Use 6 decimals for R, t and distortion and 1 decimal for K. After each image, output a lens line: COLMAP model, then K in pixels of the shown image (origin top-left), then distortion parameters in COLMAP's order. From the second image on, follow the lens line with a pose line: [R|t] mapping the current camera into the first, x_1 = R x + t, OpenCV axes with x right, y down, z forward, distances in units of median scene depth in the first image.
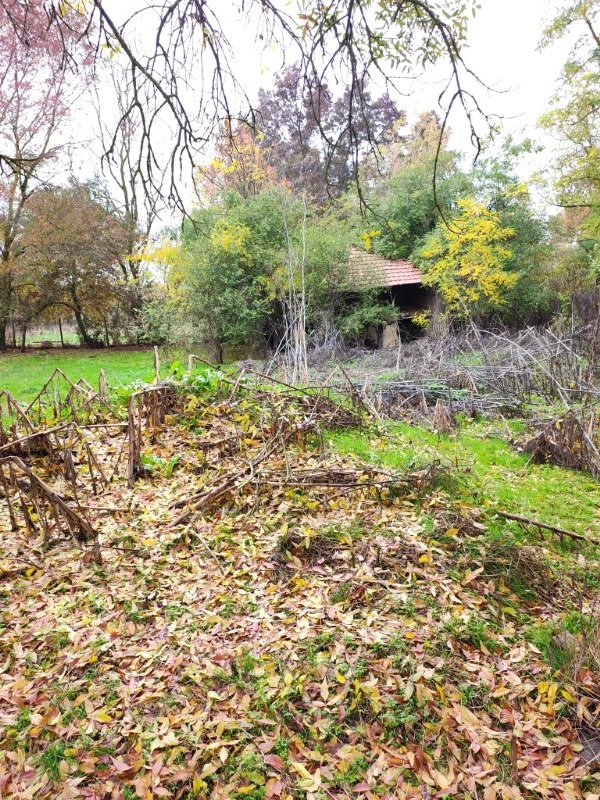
lens RADIAL K [[597.1, 0, 293.1], [0, 597.1, 395.2], [0, 0, 1]] dist [0.049331, -0.067097]
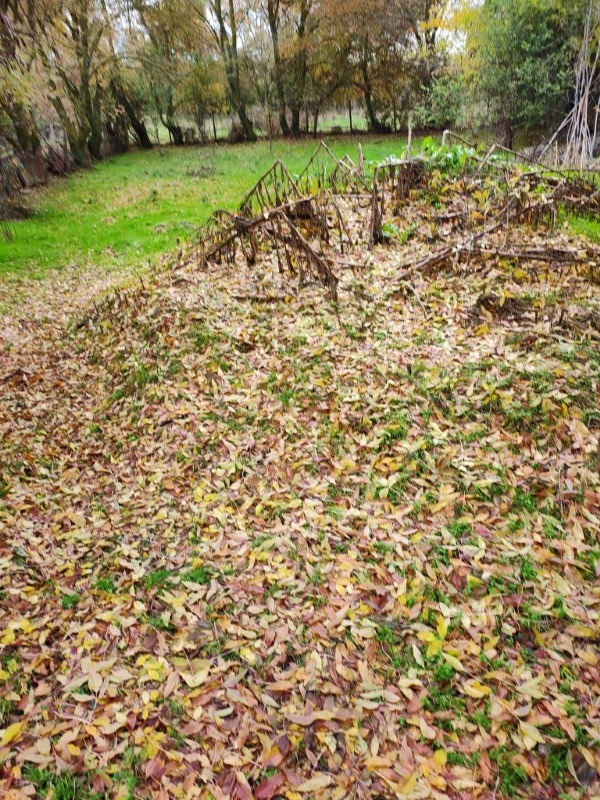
lens RADIAL K [[597.1, 0, 299.9], [0, 597.1, 400.5], [0, 0, 1]] dist [0.049331, -0.067097]
pose [[0.901018, 0.177584, -0.395765, 0.164251], [-0.037065, 0.940543, 0.337647, 0.048449], [0.432194, -0.289557, 0.854028, -0.212824]]
